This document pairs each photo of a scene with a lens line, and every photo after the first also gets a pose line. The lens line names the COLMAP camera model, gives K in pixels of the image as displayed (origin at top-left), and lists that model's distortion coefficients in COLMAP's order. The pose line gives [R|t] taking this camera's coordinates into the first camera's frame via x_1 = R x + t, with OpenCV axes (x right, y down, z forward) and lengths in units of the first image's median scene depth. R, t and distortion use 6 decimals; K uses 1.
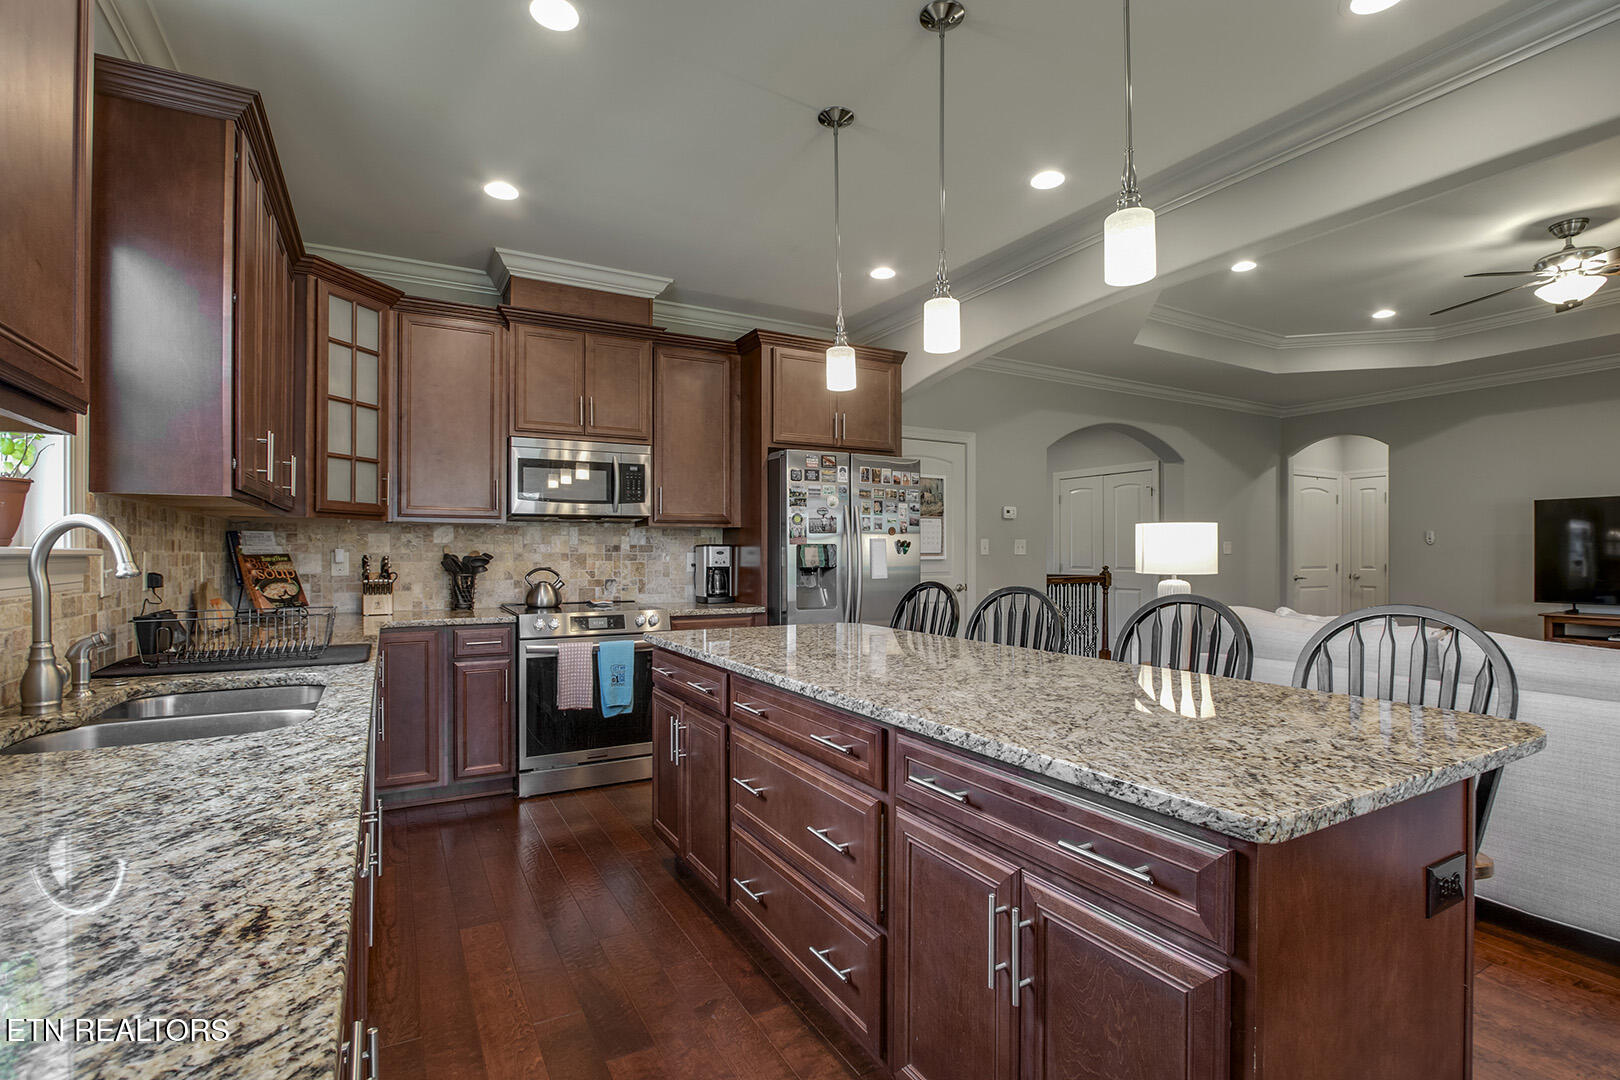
lens RADIAL K [[756.7, 0, 817.1], [0, 756.7, 544.6], [0, 0, 1]] dist [-0.027057, 0.005474]
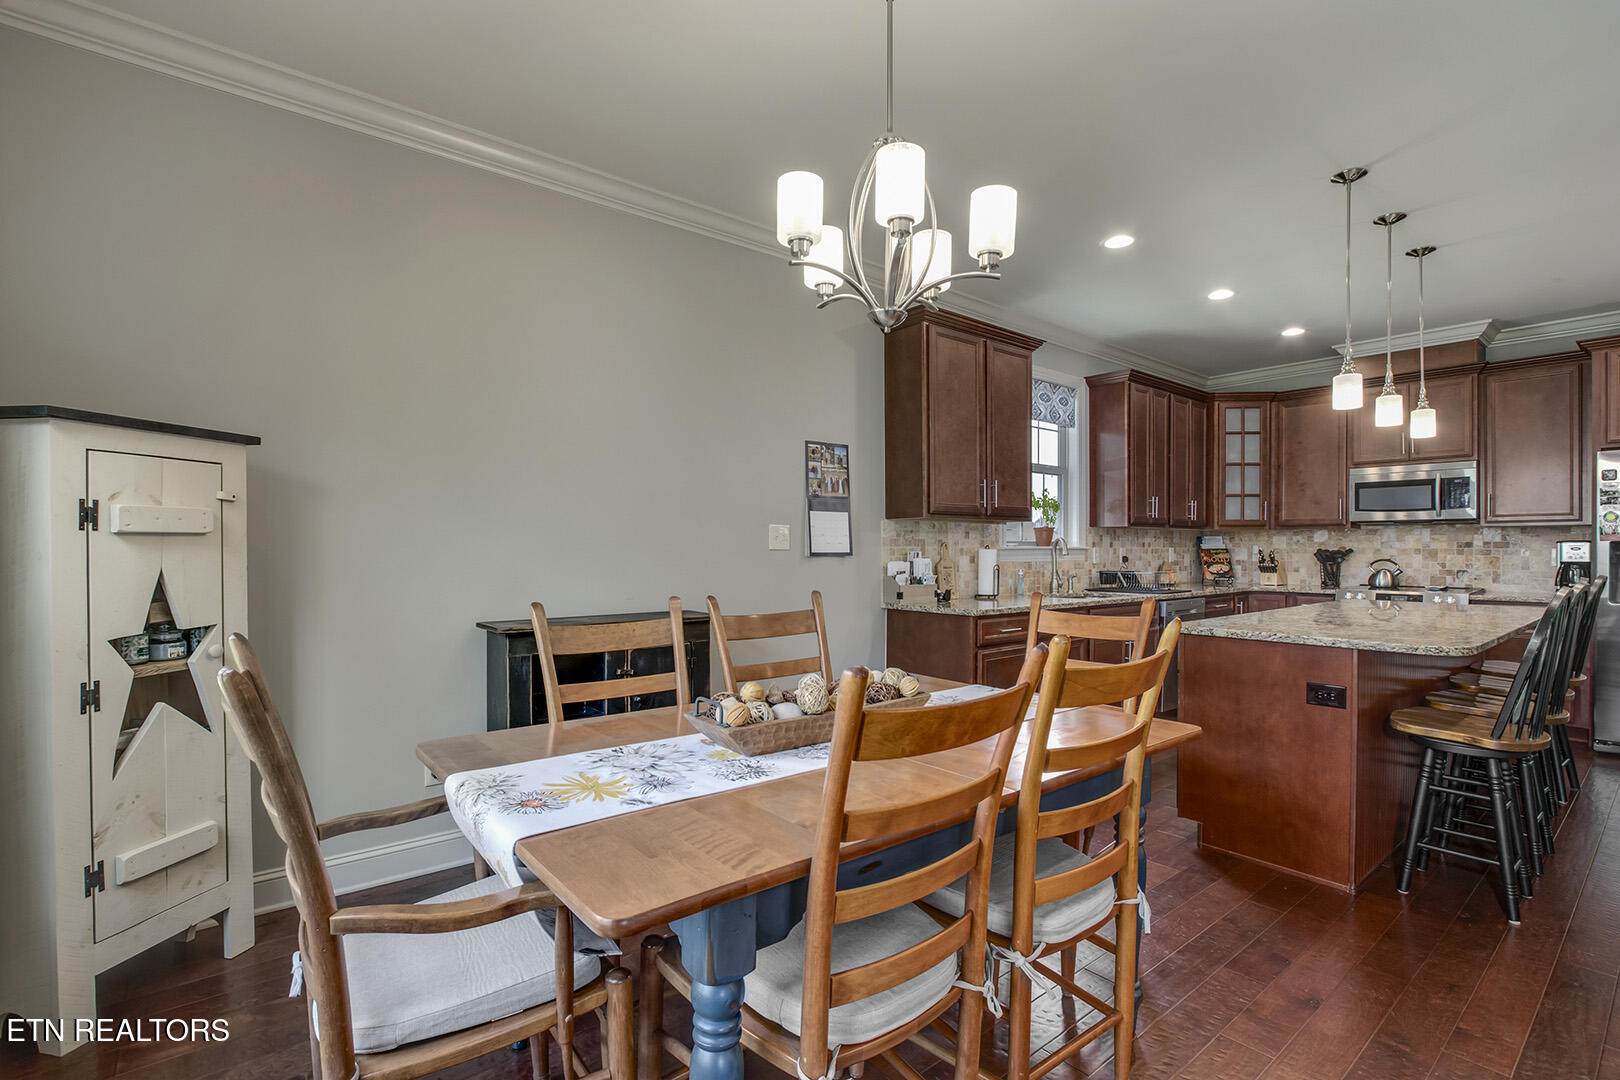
lens RADIAL K [[756.7, 0, 806.6], [0, 756.7, 548.1], [0, 0, 1]] dist [-0.027057, 0.005474]
pose [[0.173500, 0.002186, -0.984831, 0.773470], [0.009310, 0.999949, 0.003860, -0.004484], [0.984790, -0.009839, 0.173471, -0.271395]]
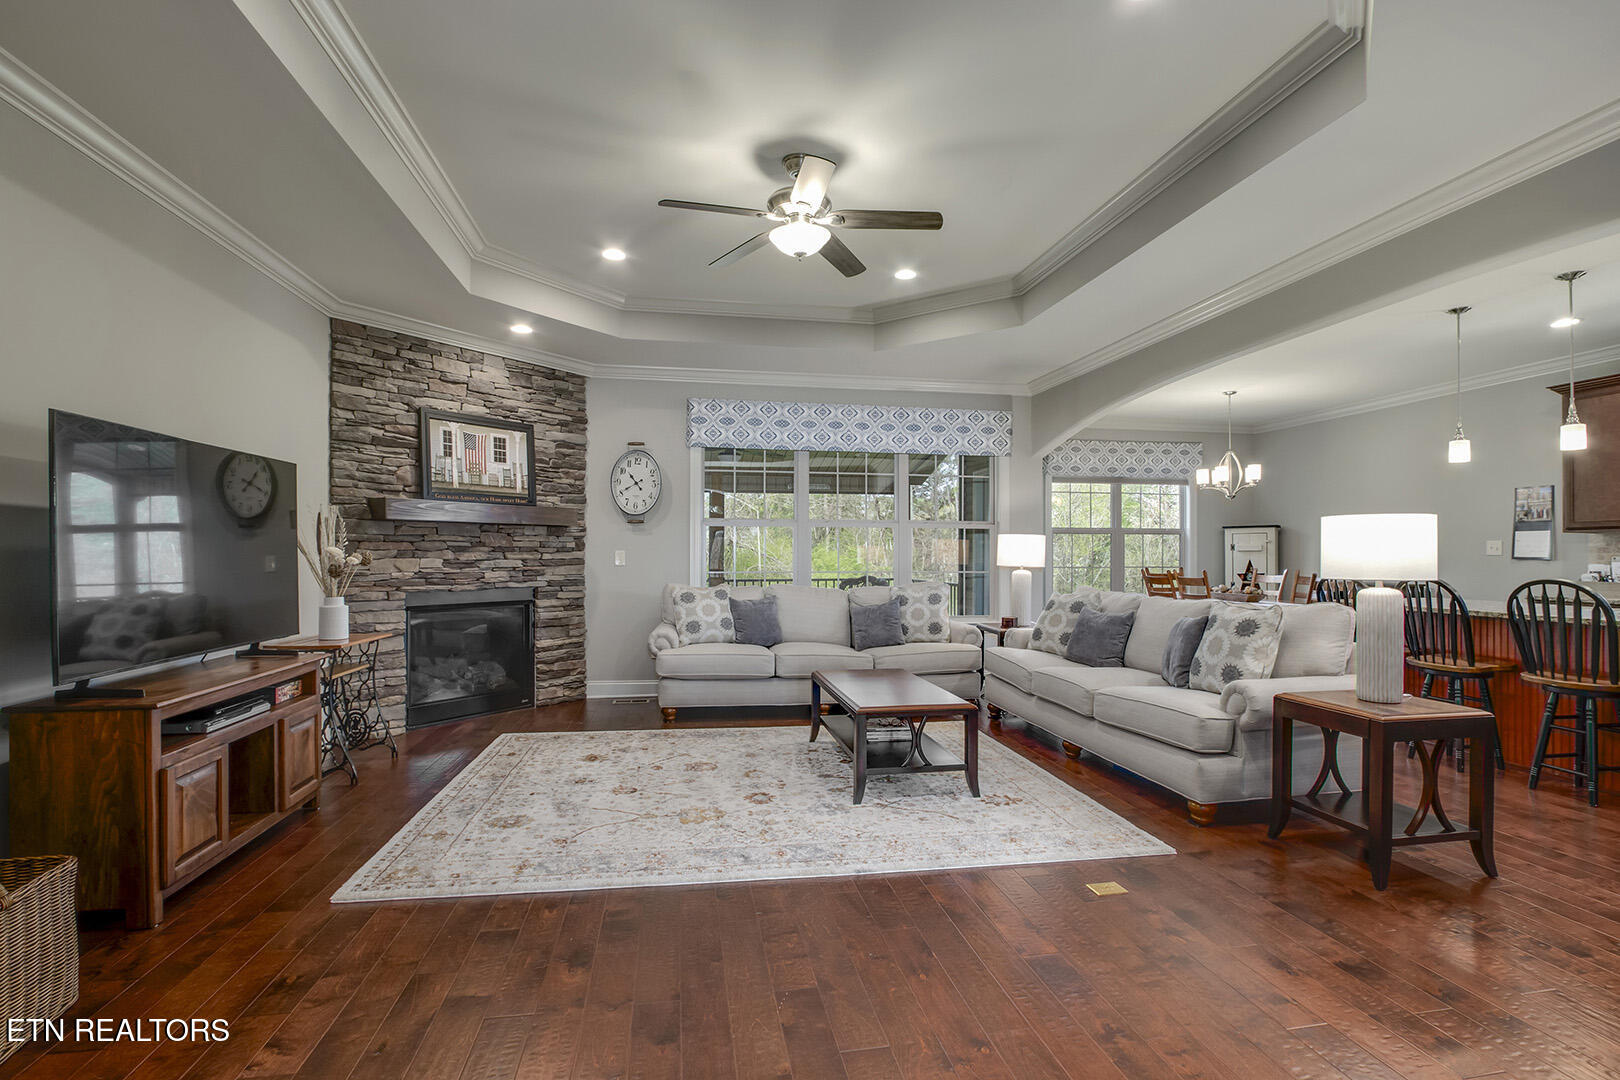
lens RADIAL K [[756.7, 0, 810.2], [0, 756.7, 552.6], [0, 0, 1]] dist [-0.027057, 0.005474]
pose [[-0.943426, 0.000610, 0.331584, 0.696207], [-0.004077, 0.999901, -0.013442, 0.021035], [-0.331559, -0.014033, -0.943330, 1.723912]]
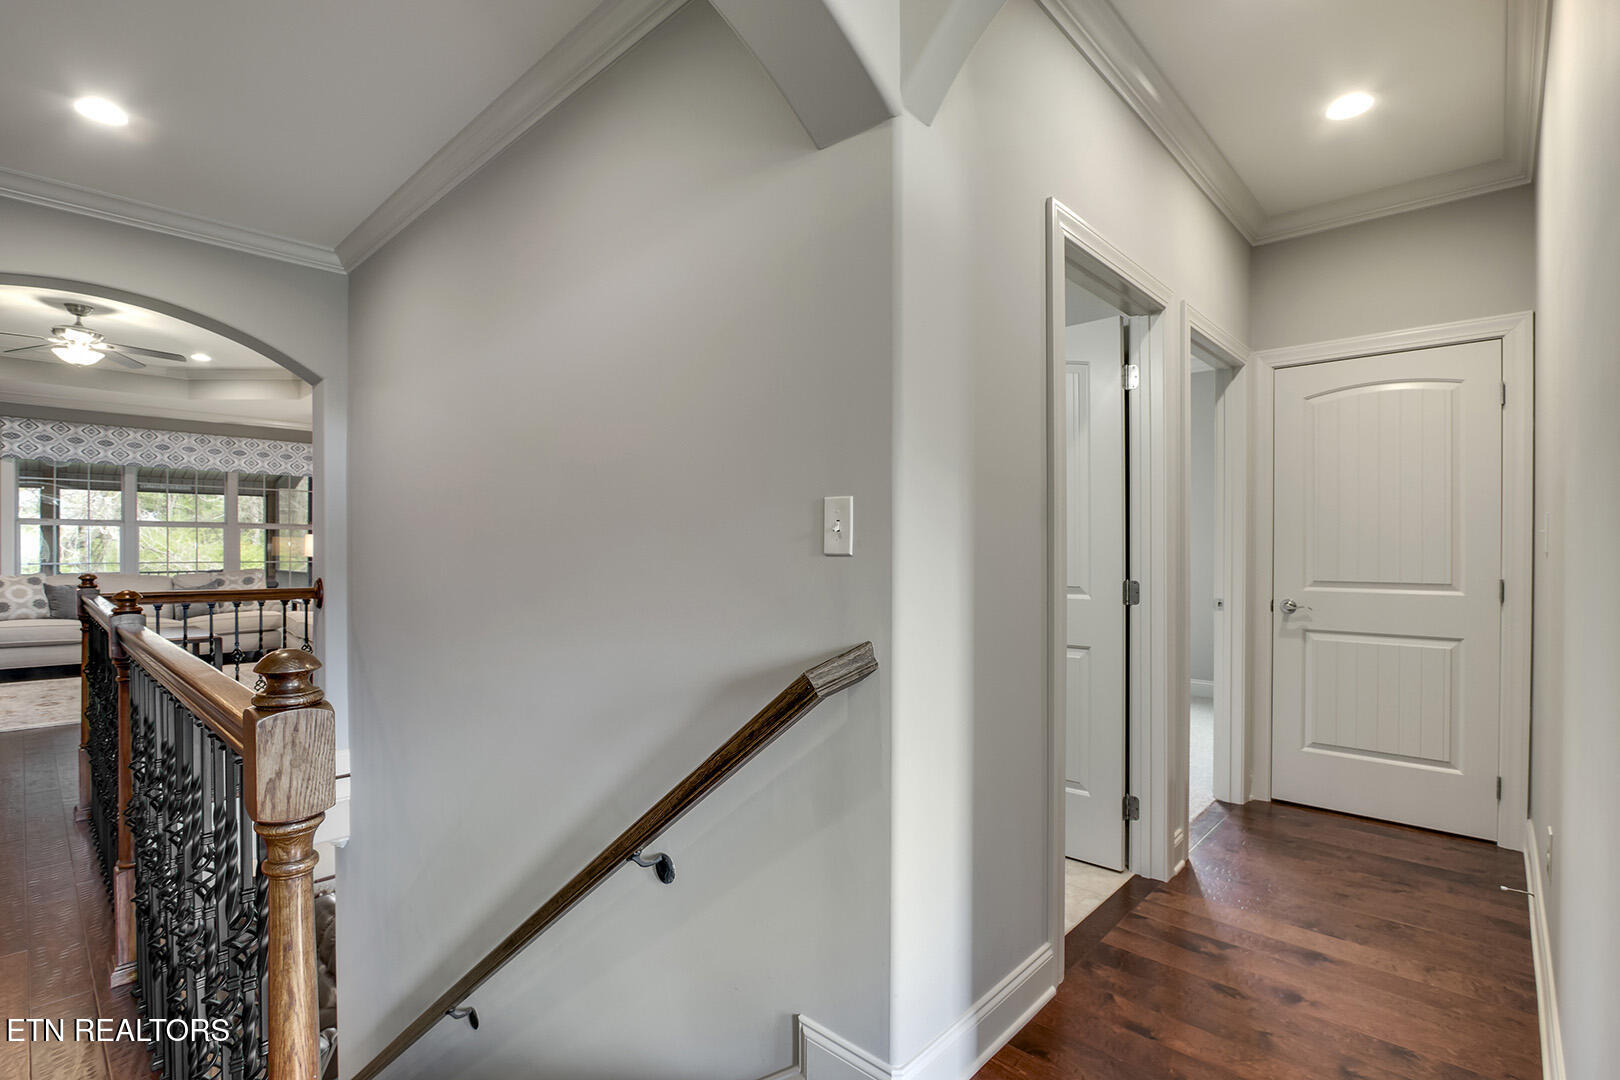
lens RADIAL K [[756.7, 0, 809.4], [0, 756.7, 551.7], [0, 0, 1]] dist [-0.027057, 0.005474]
pose [[-0.954098, 0.001035, -0.299494, 0.135109], [0.003836, 0.999954, -0.008765, 0.034428], [0.299472, -0.009511, -0.954058, 2.594816]]
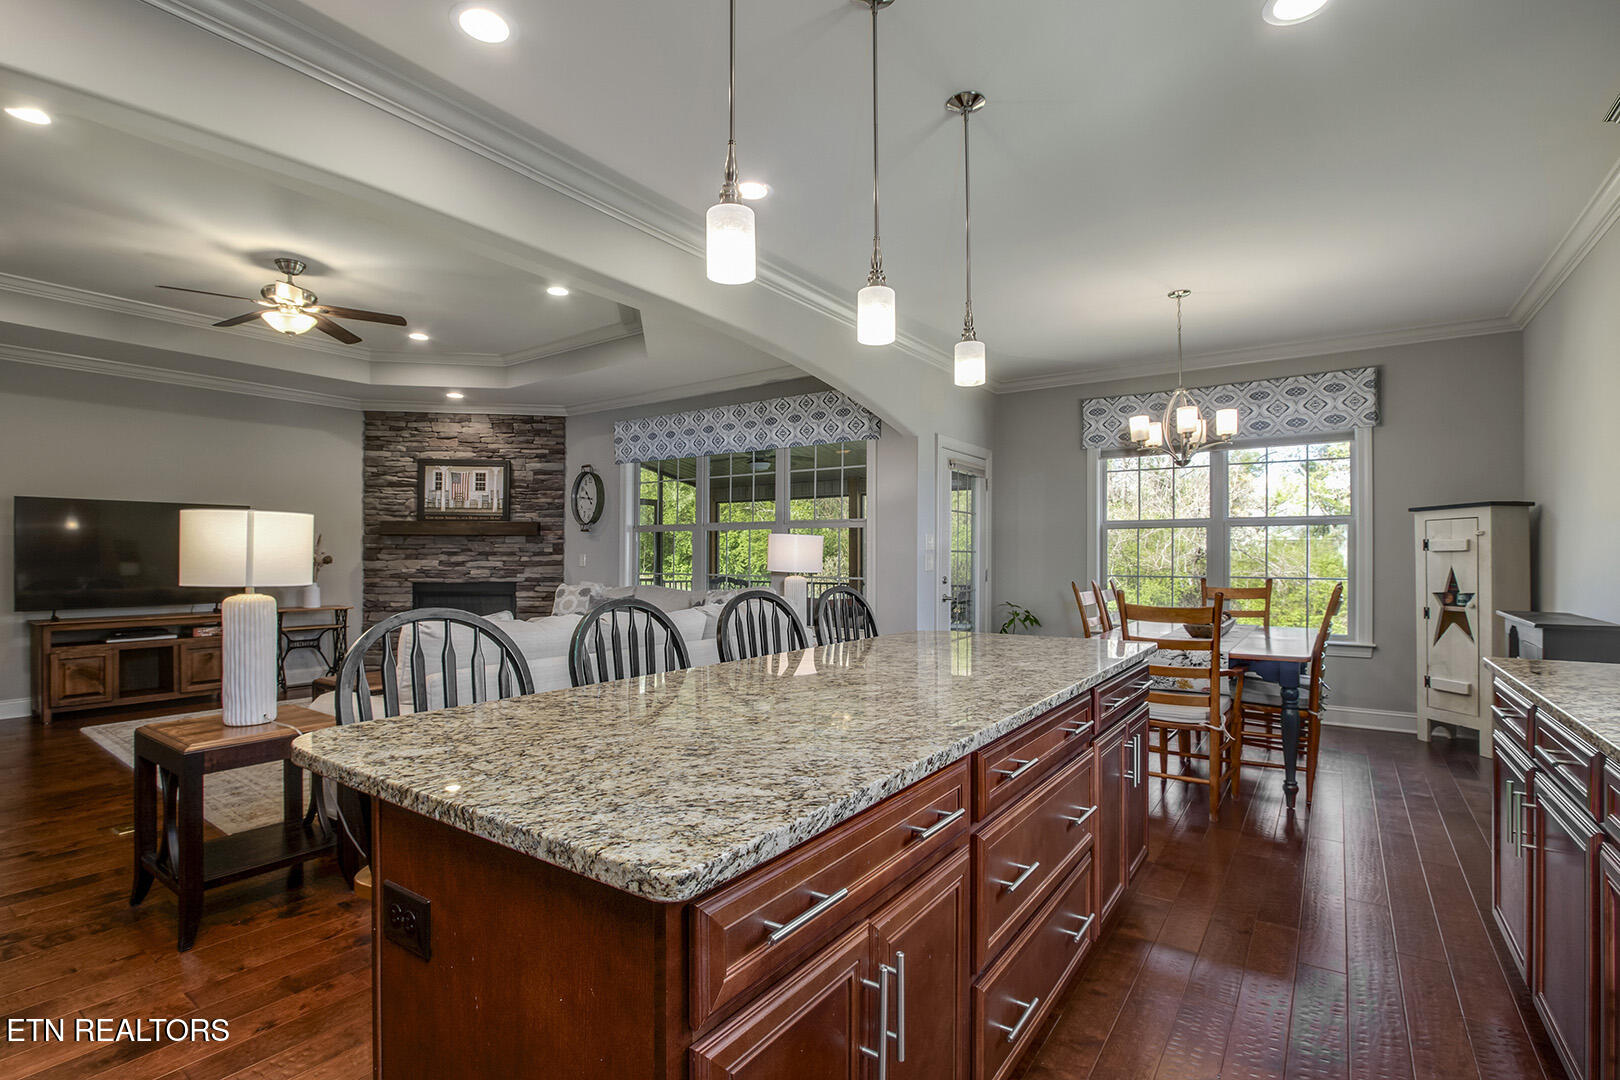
lens RADIAL K [[756.7, 0, 811.1], [0, 756.7, 551.0], [0, 0, 1]] dist [-0.027057, 0.005474]
pose [[-0.434066, 0.008457, 0.900841, -0.331394], [-0.011243, 0.999827, -0.014804, 0.011207], [-0.900811, -0.016554, -0.433896, 0.739099]]
